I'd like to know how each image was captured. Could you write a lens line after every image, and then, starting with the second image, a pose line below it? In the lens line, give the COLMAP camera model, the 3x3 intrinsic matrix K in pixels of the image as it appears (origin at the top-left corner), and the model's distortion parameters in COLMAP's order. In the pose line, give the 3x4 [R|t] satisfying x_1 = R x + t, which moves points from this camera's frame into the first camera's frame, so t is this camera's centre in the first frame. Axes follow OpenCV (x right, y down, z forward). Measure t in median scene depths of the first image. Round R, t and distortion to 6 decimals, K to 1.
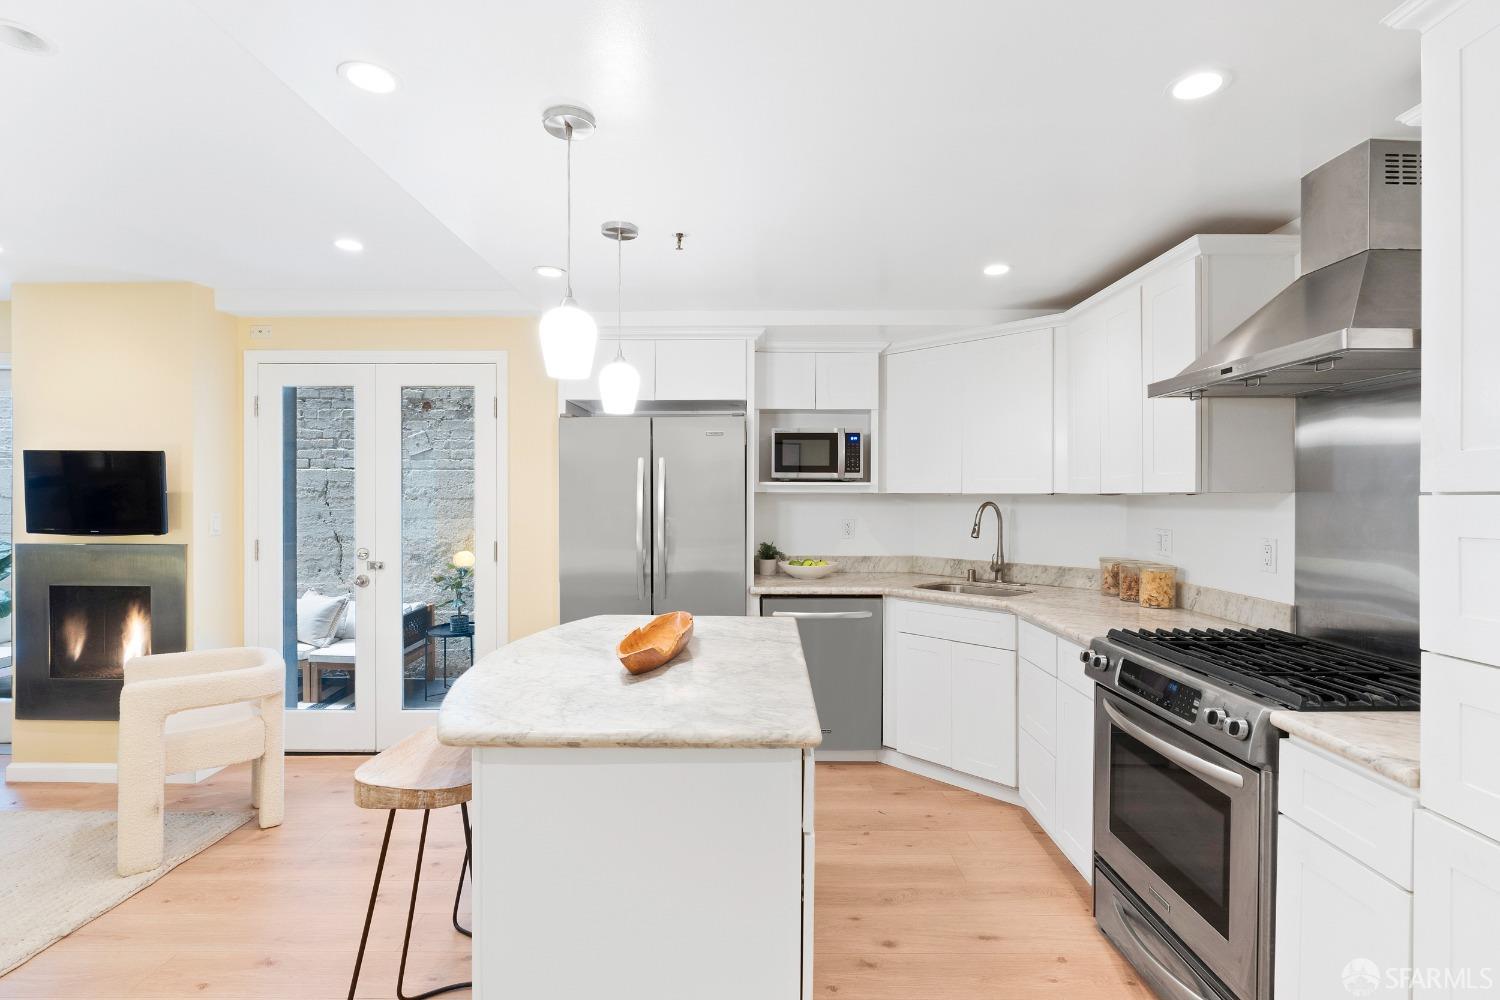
lens RADIAL K [[700.1, 0, 745.3], [0, 700.1, 495.7], [0, 0, 1]] dist [-0.009610, 0.000321]
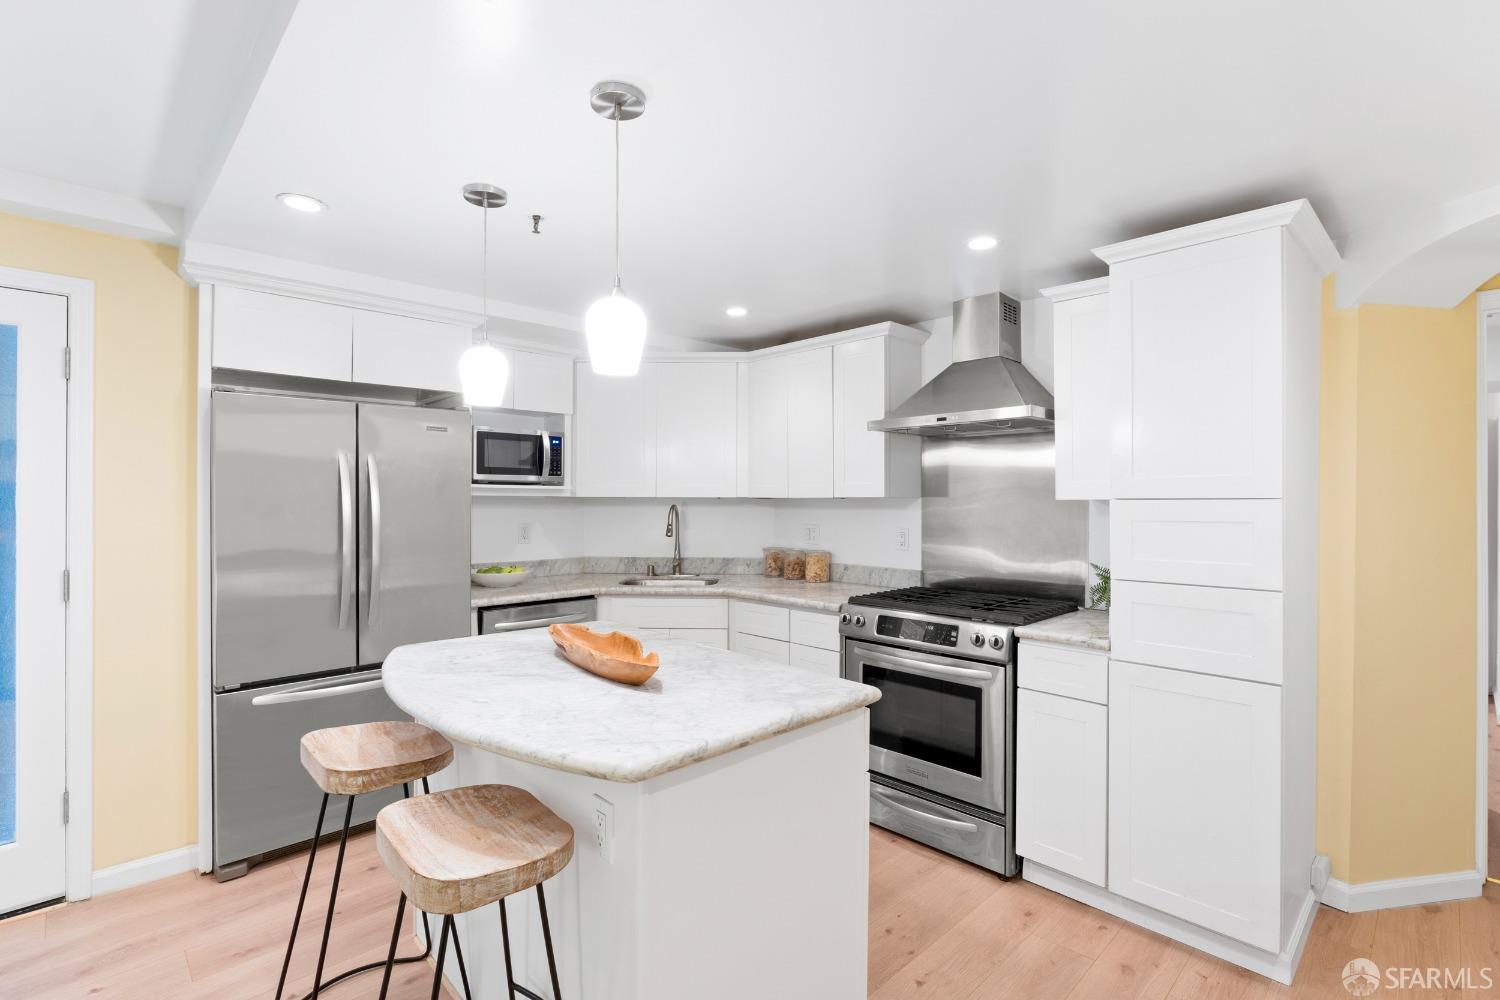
lens RADIAL K [[700.1, 0, 745.3], [0, 700.1, 495.7], [0, 0, 1]] dist [-0.009610, 0.000321]
pose [[0.711828, 0.004137, 0.702341, -0.465429], [-0.001055, 0.999988, -0.004822, -0.001004], [-0.702353, 0.002692, 0.711824, 0.131210]]
